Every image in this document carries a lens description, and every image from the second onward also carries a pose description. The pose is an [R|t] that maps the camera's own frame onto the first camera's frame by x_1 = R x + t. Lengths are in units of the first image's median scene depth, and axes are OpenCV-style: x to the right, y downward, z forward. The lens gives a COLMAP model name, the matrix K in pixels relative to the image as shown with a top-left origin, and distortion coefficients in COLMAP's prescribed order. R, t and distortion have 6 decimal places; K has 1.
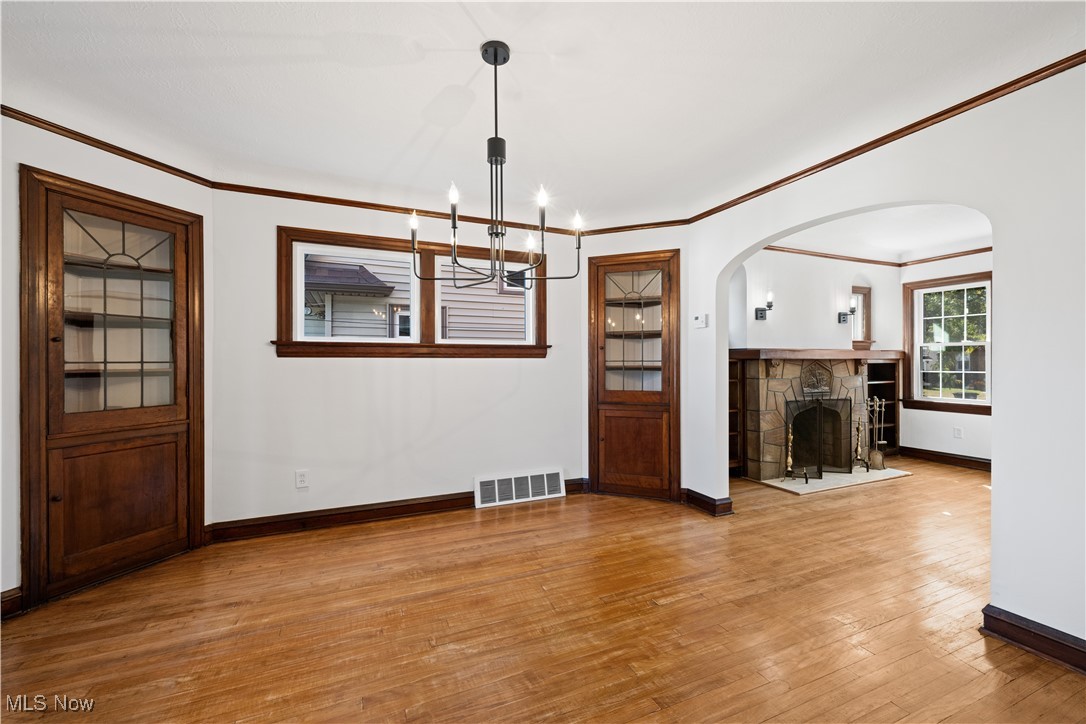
lens RADIAL K [[434.6, 0, 545.1], [0, 434.6, 363.0], [0, 0, 1]] dist [0.000134, 0.000138]
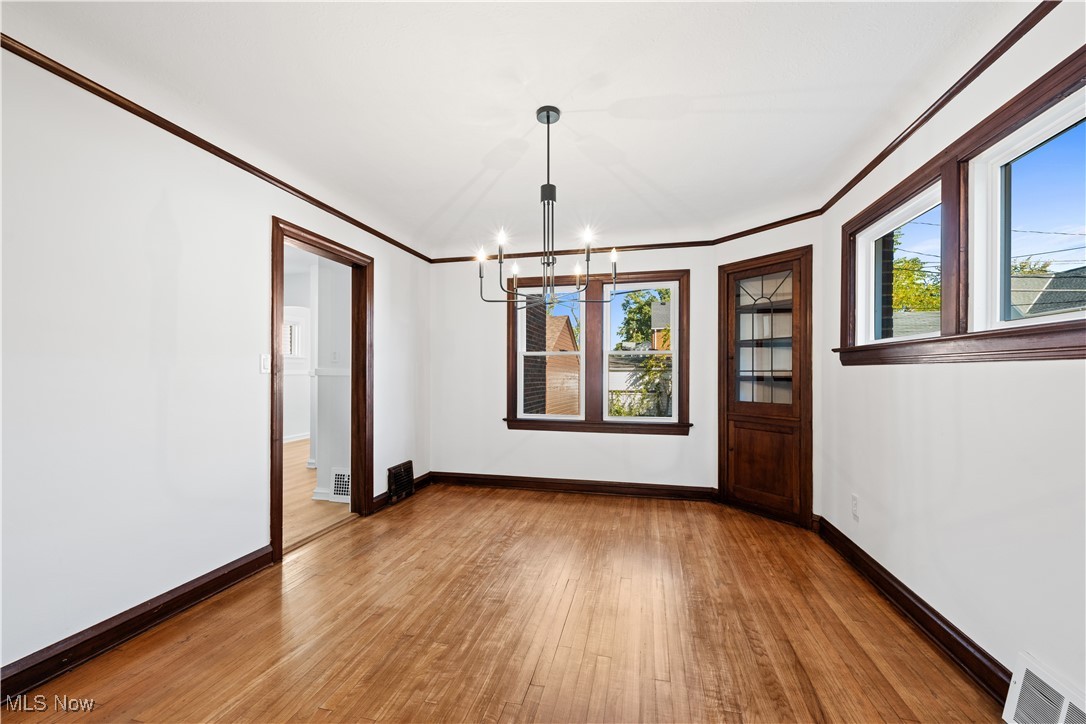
lens RADIAL K [[434.6, 0, 541.9], [0, 434.6, 368.0], [0, 0, 1]] dist [0.000134, 0.000138]
pose [[-0.605374, -0.006624, -0.795913, 0.557011], [-0.003471, 0.999978, -0.005682, -0.000428], [0.795933, -0.000677, -0.605384, 1.113207]]
